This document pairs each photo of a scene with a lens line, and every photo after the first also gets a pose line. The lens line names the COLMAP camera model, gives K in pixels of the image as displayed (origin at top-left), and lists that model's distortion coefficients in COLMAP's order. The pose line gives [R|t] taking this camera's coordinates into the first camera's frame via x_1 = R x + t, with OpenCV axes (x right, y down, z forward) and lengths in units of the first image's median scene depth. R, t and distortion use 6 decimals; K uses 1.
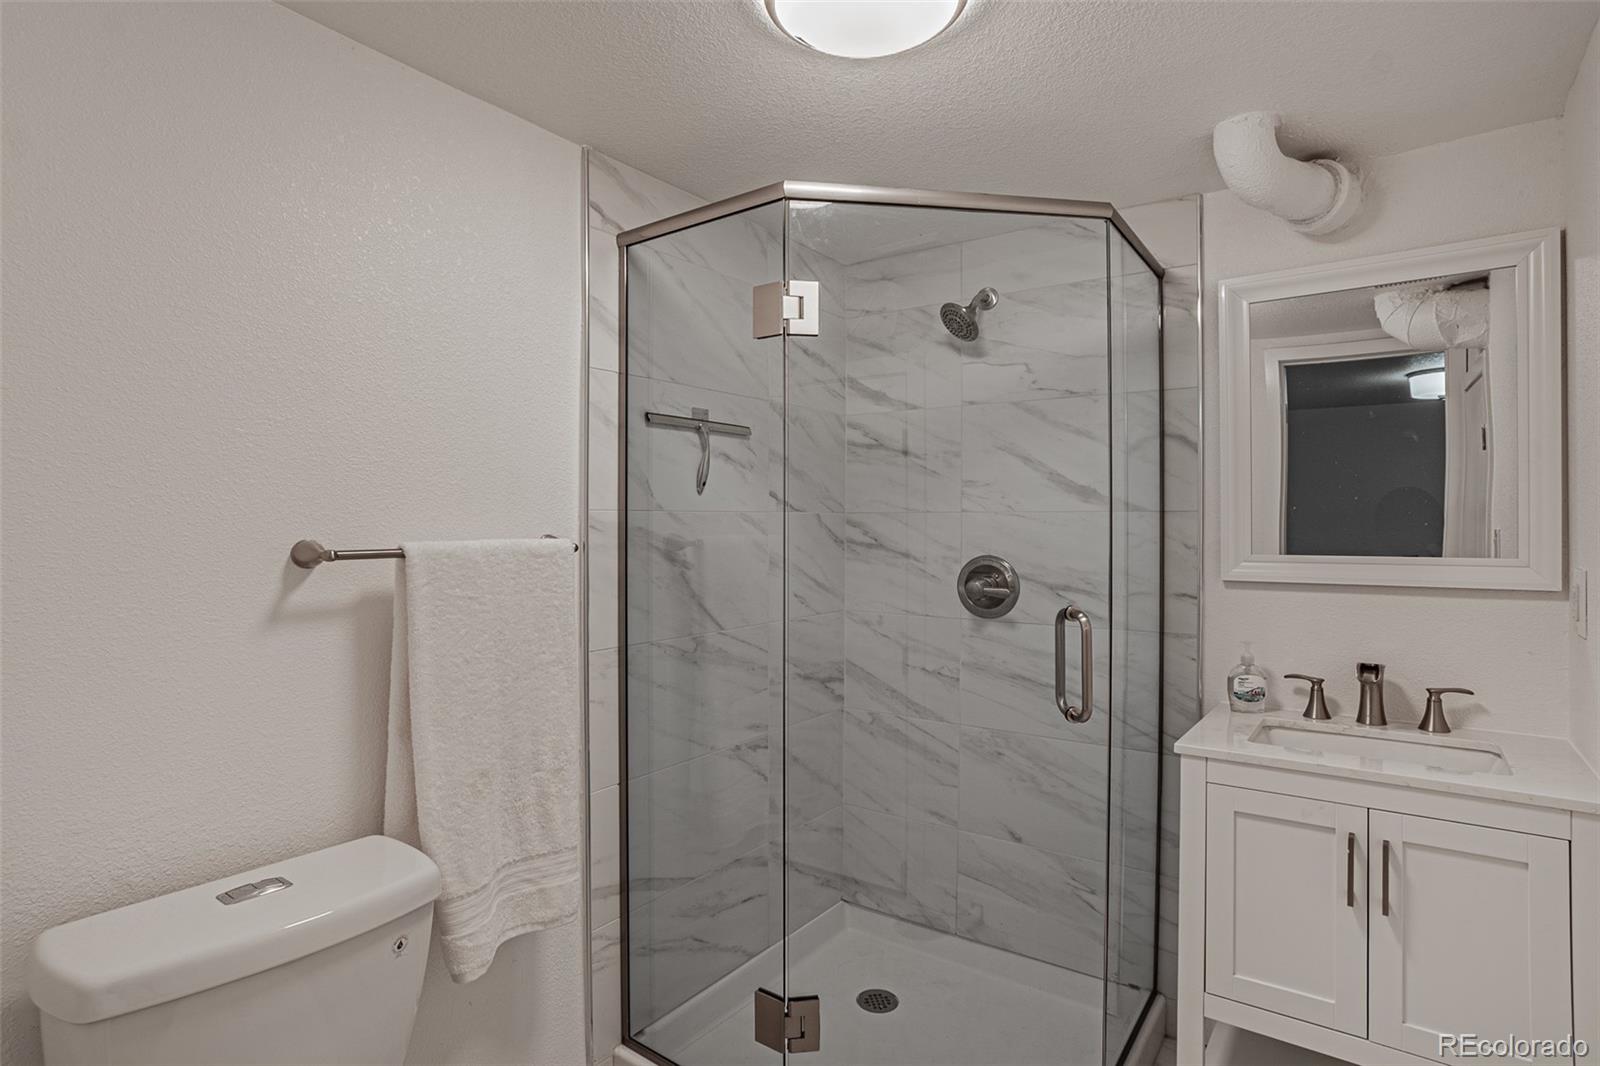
lens RADIAL K [[825.2, 0, 798.7], [0, 825.2, 530.3], [0, 0, 1]] dist [-0.004299, -0.000388]
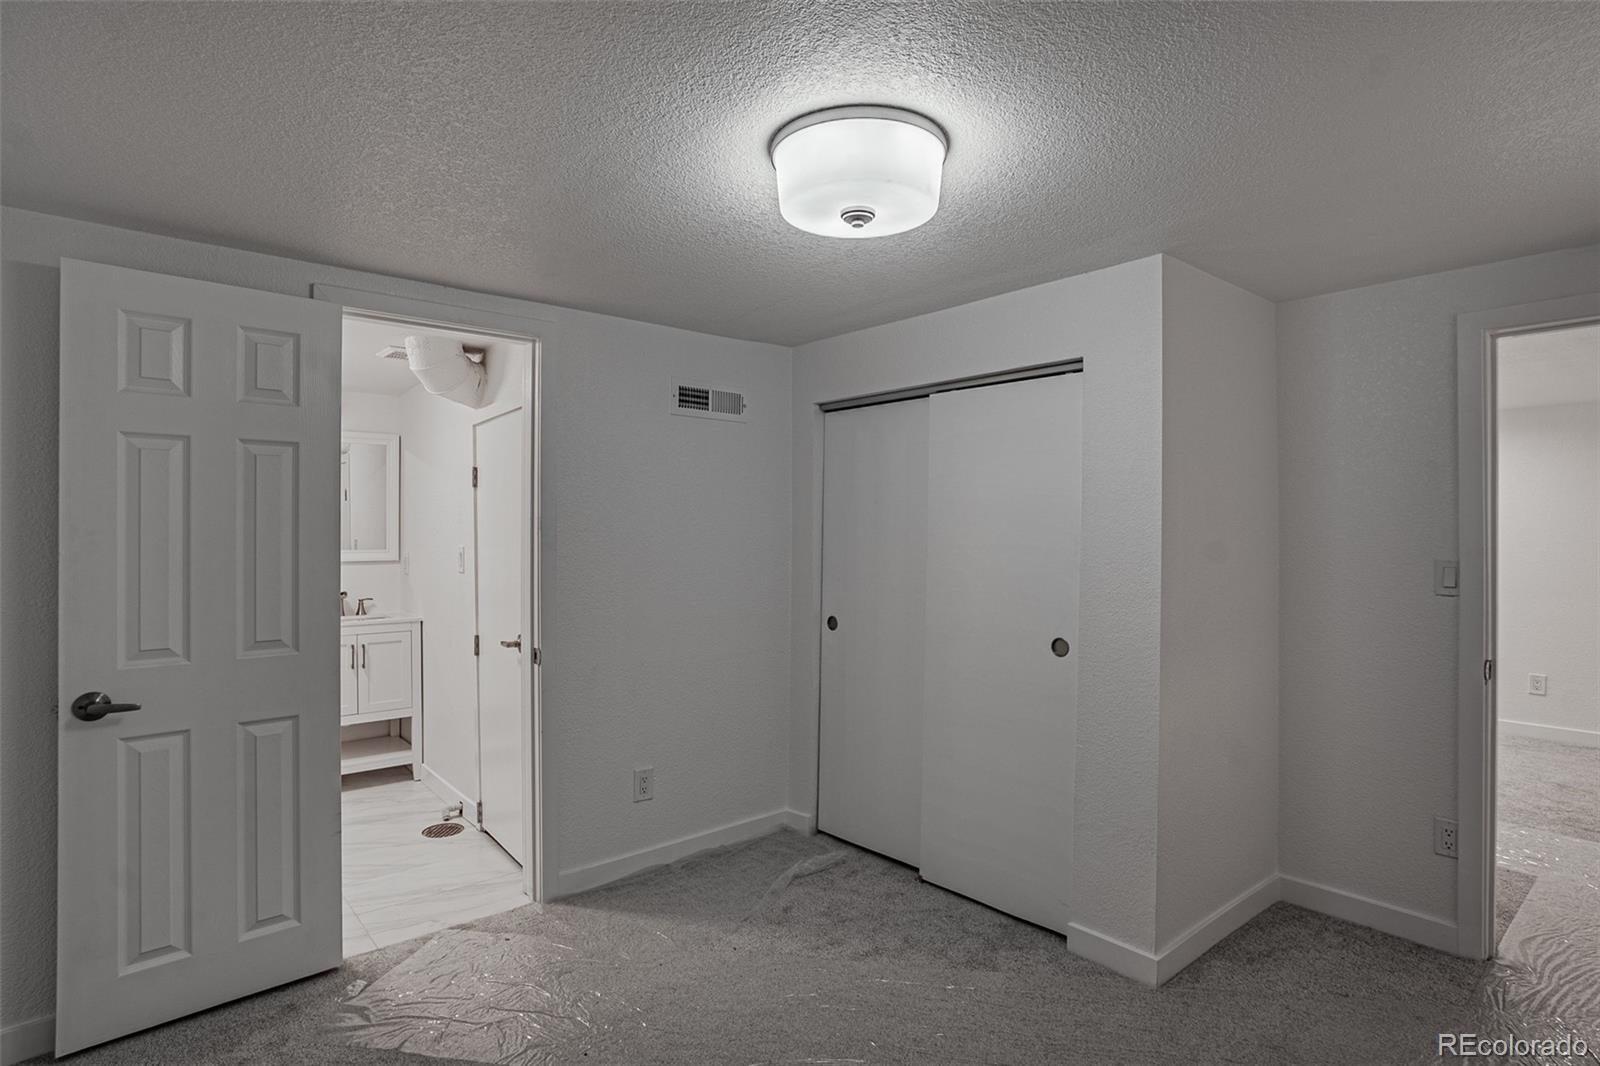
lens RADIAL K [[825.2, 0, 800.4], [0, 825.2, 531.2], [0, 0, 1]] dist [-0.004299, -0.000388]
pose [[0.250111, 0.002404, 0.968214, -1.576018], [0.001858, 0.999994, -0.002963, -0.019525], [-0.968215, 0.002540, 0.250105, -1.137161]]
